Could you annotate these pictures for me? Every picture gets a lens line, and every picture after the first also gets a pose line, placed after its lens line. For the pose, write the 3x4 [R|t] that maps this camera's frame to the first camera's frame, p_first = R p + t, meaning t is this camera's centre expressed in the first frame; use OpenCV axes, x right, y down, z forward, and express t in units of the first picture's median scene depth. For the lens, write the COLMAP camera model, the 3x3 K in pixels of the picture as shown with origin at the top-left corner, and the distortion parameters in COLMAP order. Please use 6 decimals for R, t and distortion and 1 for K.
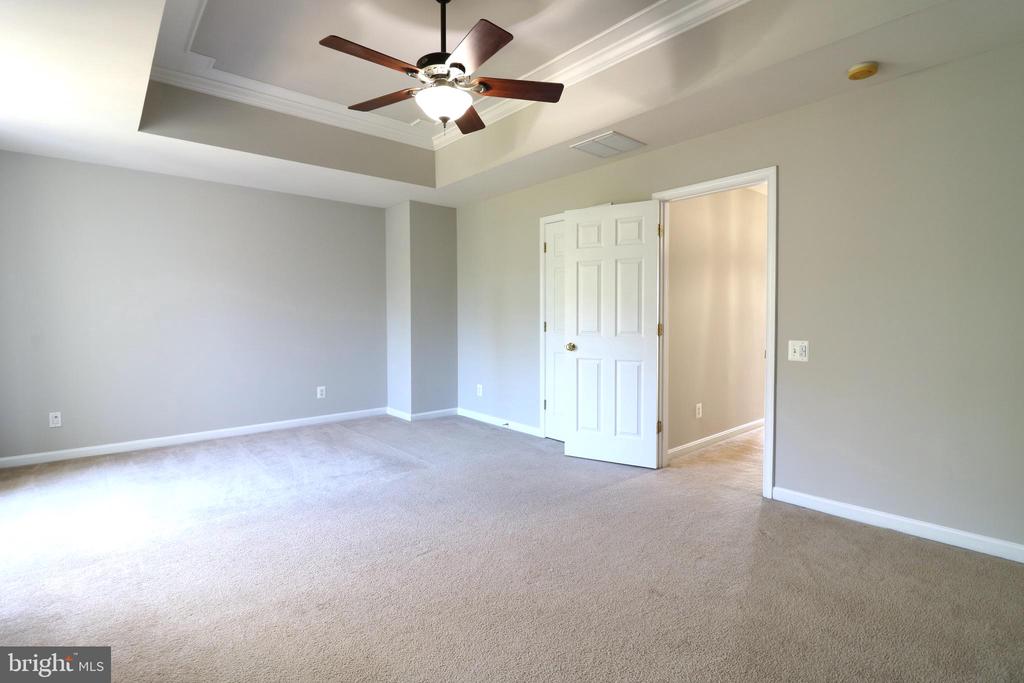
lens RADIAL K [[479.3, 0, 515.3], [0, 479.3, 340.1], [0, 0, 1]] dist [-0.017493, -0.001350]
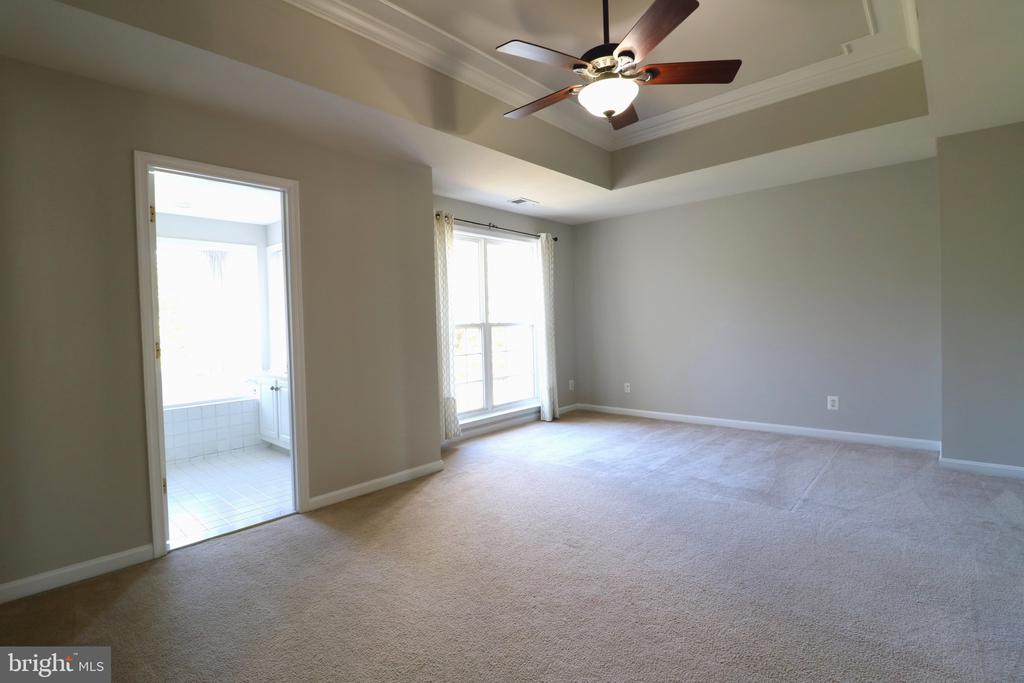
lens RADIAL K [[479.3, 0, 513.3], [0, 479.3, 344.8], [0, 0, 1]] dist [-0.017493, -0.001350]
pose [[0.106803, 0.041145, -0.993429, 0.529110], [-0.017970, 0.999060, 0.039446, -0.025770], [0.994118, 0.013638, 0.107441, 0.476199]]
